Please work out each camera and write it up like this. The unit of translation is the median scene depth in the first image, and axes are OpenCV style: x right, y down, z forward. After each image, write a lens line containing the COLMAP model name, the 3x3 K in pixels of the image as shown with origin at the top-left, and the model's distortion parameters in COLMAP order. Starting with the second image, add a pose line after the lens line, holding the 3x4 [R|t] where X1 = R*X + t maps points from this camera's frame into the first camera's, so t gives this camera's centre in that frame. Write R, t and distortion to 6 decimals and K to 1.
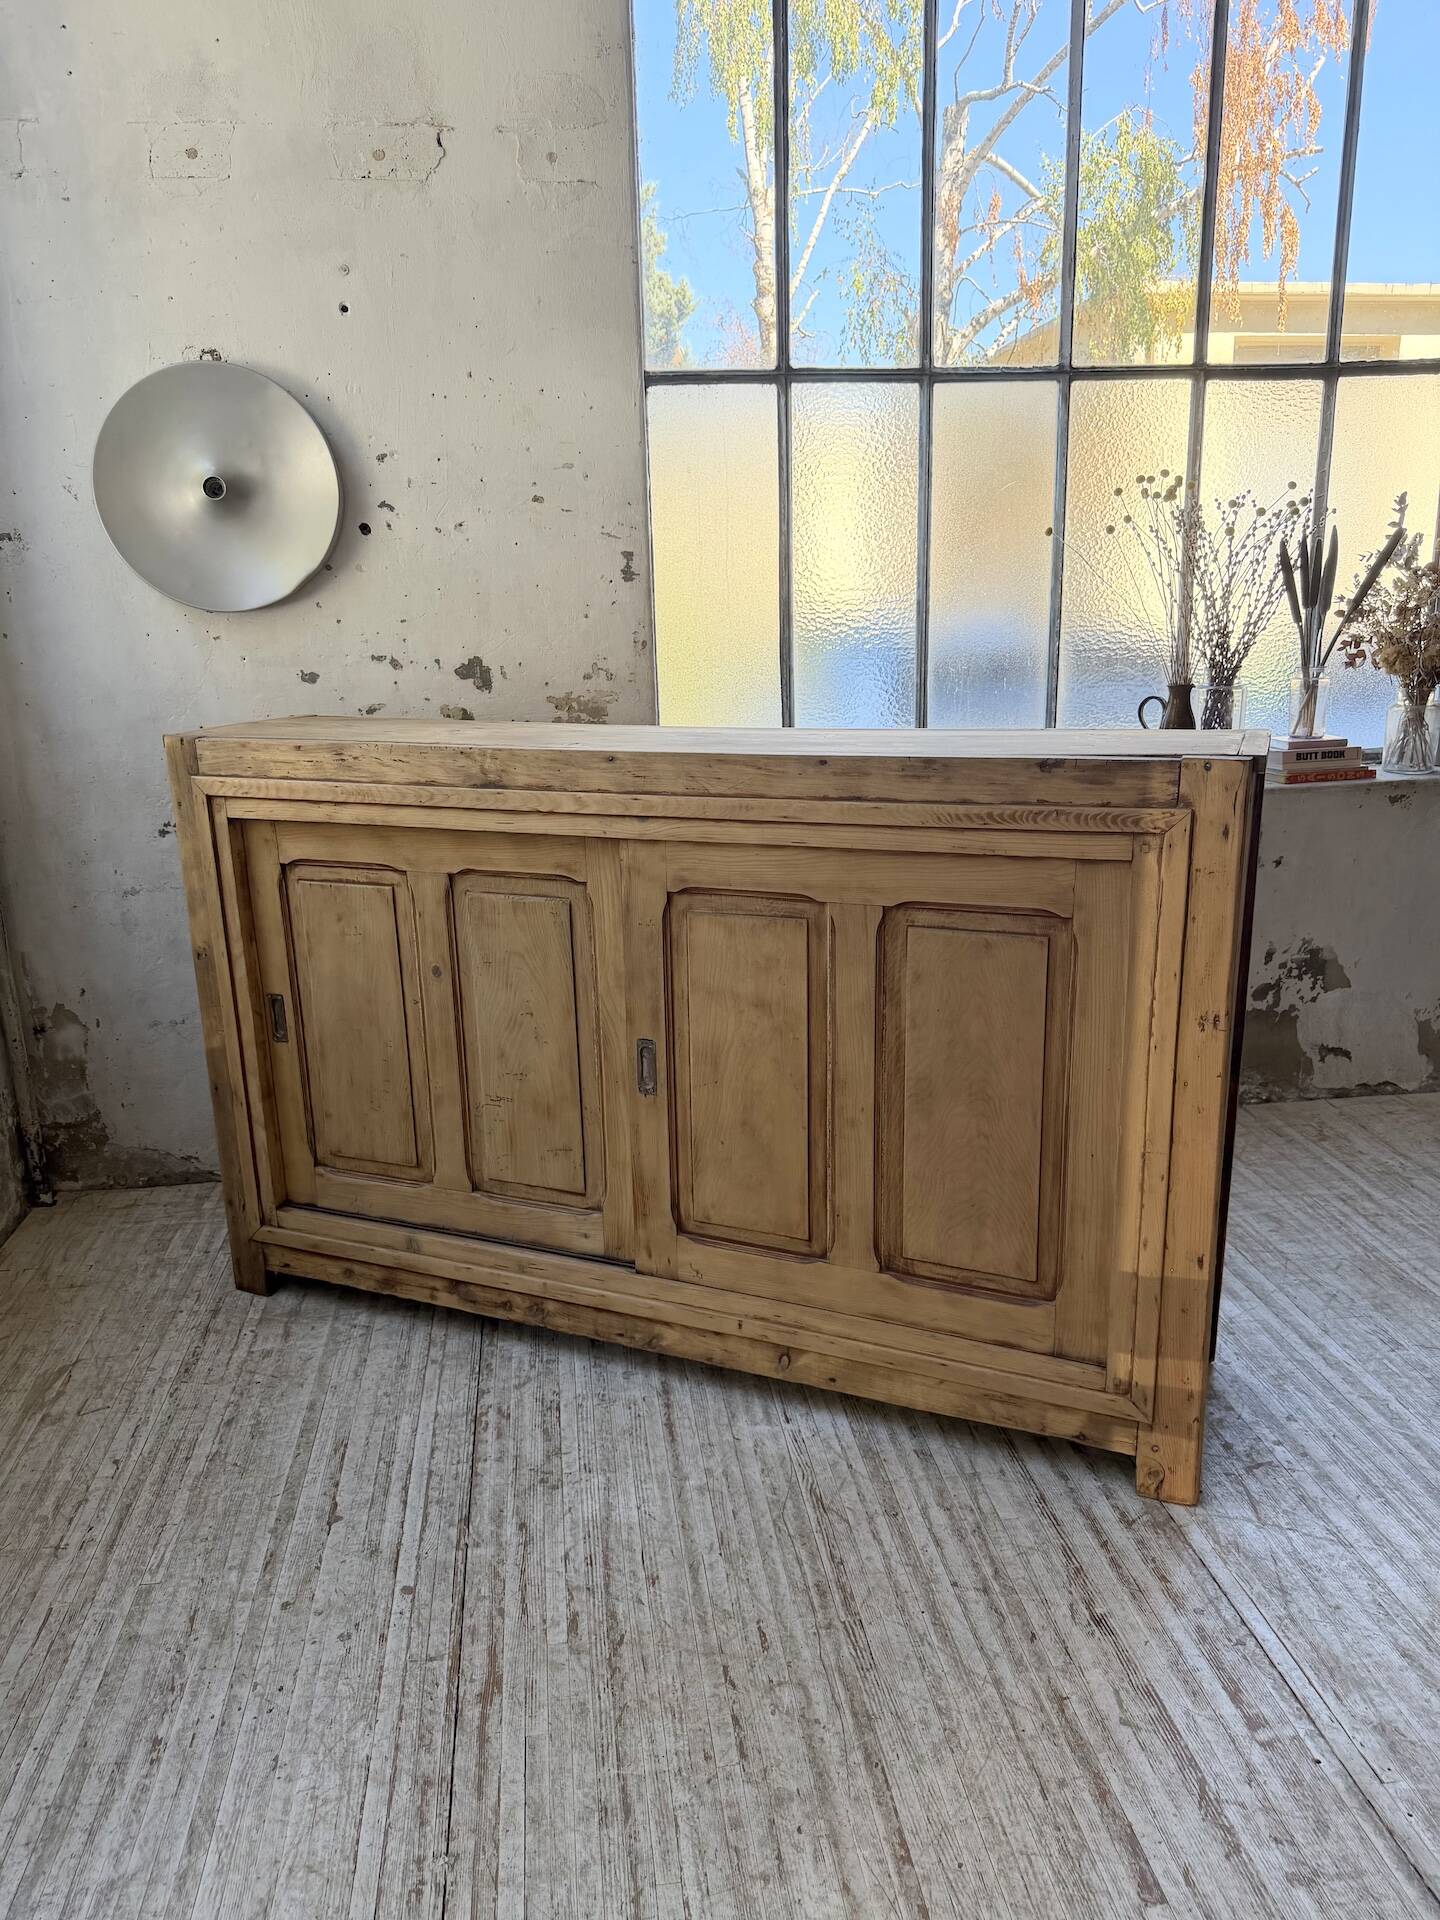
lens RADIAL K [[1360.7, 0, 725.5], [0, 1360.7, 956.0], [0, 0, 1]] dist [0.037067, -0.050665]
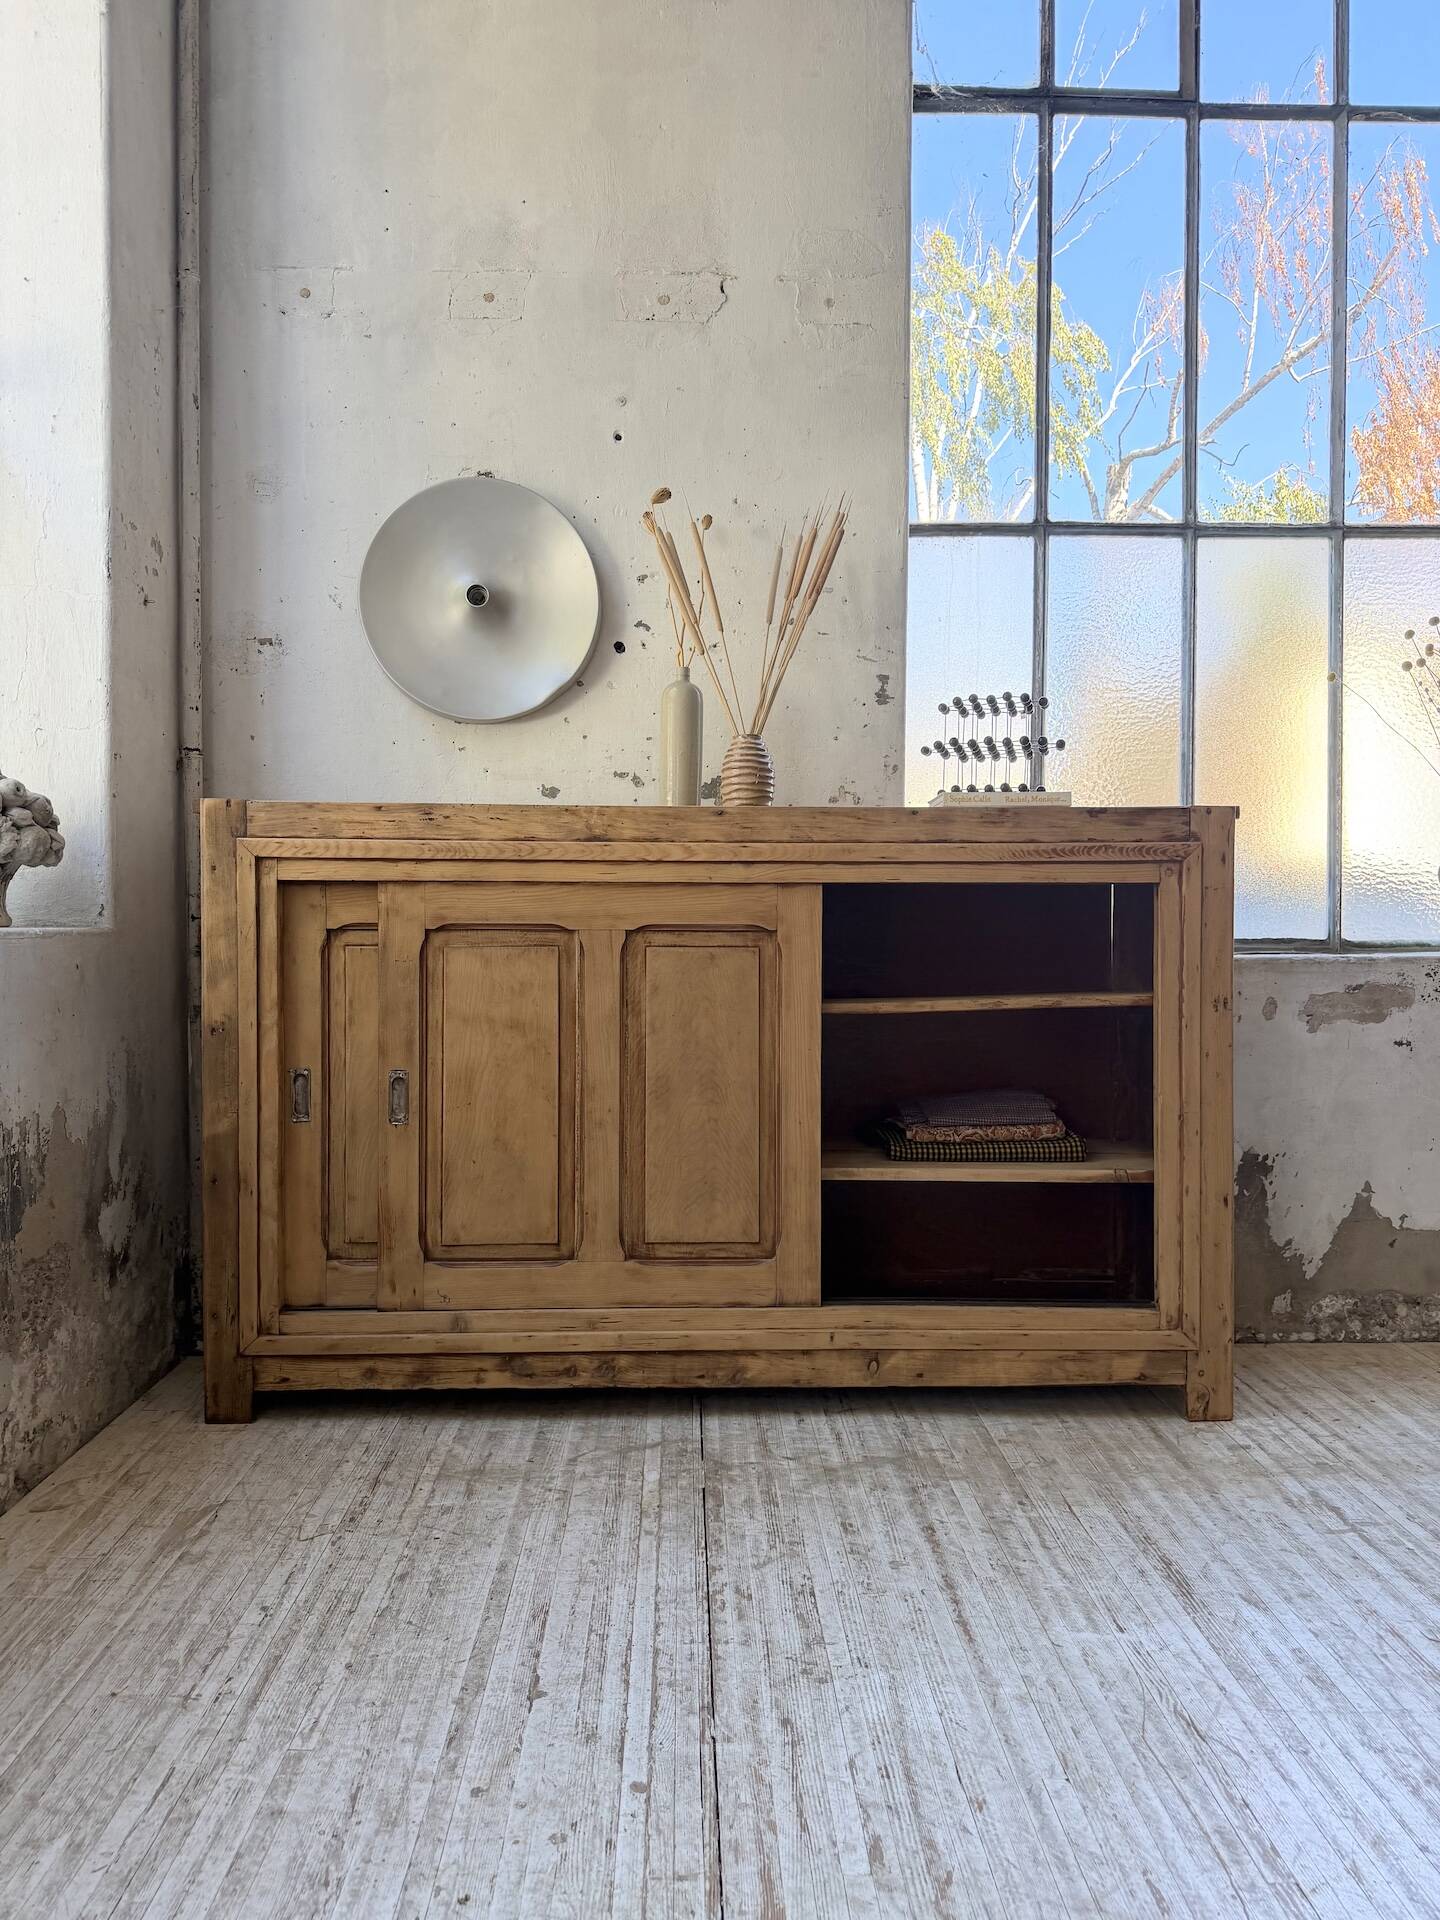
lens RADIAL K [[1360.7, 0, 720.2], [0, 1360.7, 948.5], [0, 0, 1]] dist [0.037067, -0.050665]
pose [[0.906954, 0.020899, 0.420711, -0.529965], [0.082512, 0.970605, -0.226094, 0.210914], [-0.413069, 0.239770, 0.878569, 0.022516]]
